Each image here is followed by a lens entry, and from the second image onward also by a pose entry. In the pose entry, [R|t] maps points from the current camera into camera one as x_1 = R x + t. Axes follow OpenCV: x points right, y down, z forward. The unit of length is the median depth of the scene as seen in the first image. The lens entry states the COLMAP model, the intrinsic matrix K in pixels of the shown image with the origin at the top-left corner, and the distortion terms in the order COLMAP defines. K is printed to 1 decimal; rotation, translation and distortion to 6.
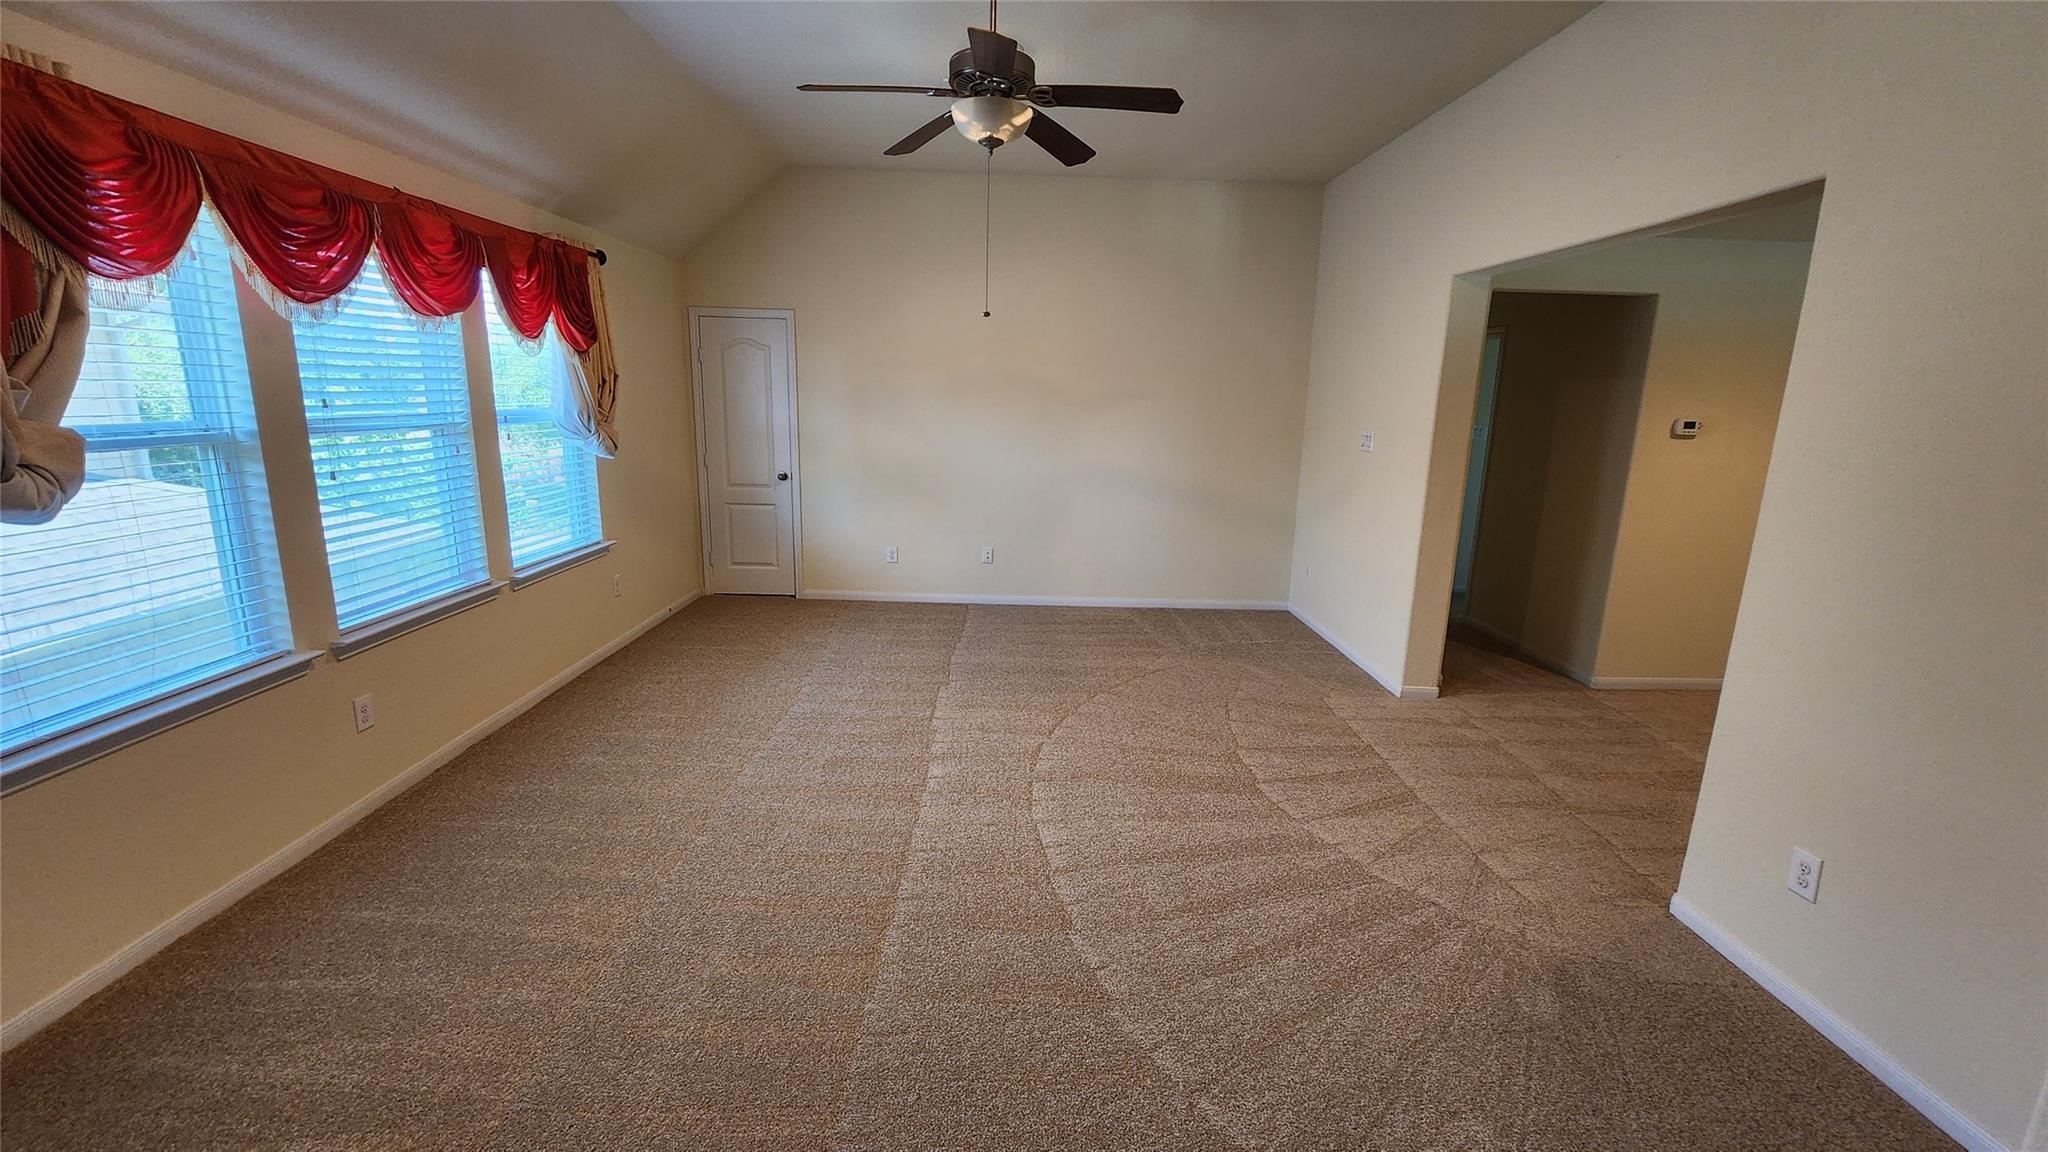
lens RADIAL K [[842.7, 0, 1034.3], [0, 842.7, 579.4], [0, 0, 1]] dist [0.009033, -0.002622]
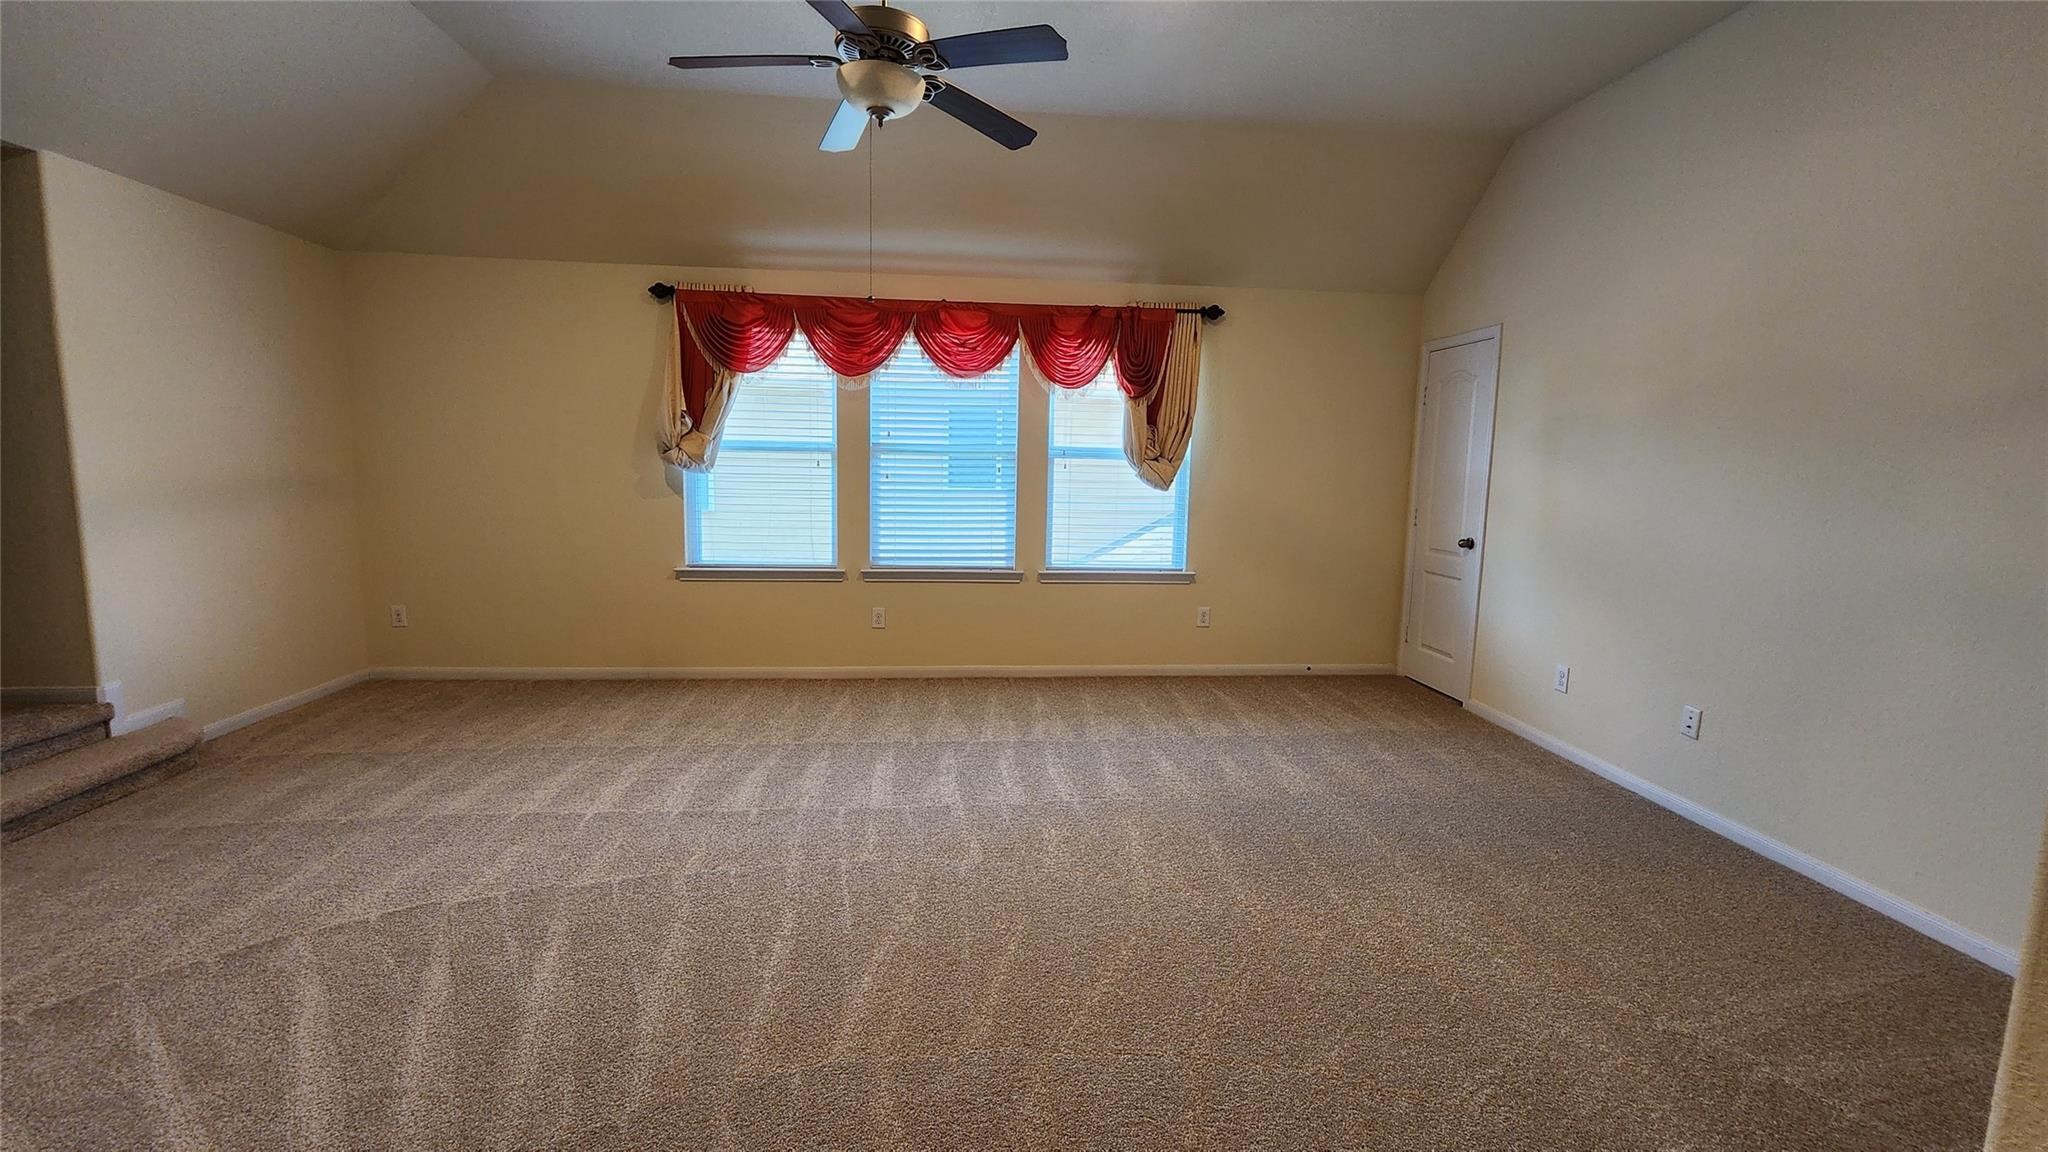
lens RADIAL K [[842.7, 0, 1042.4], [0, 842.7, 570.7], [0, 0, 1]] dist [0.009033, -0.002622]
pose [[0.104219, 0.101932, -0.989317, 0.655078], [-0.229498, 0.970353, 0.075802, -0.107134], [0.967713, 0.219147, 0.124522, 0.851501]]
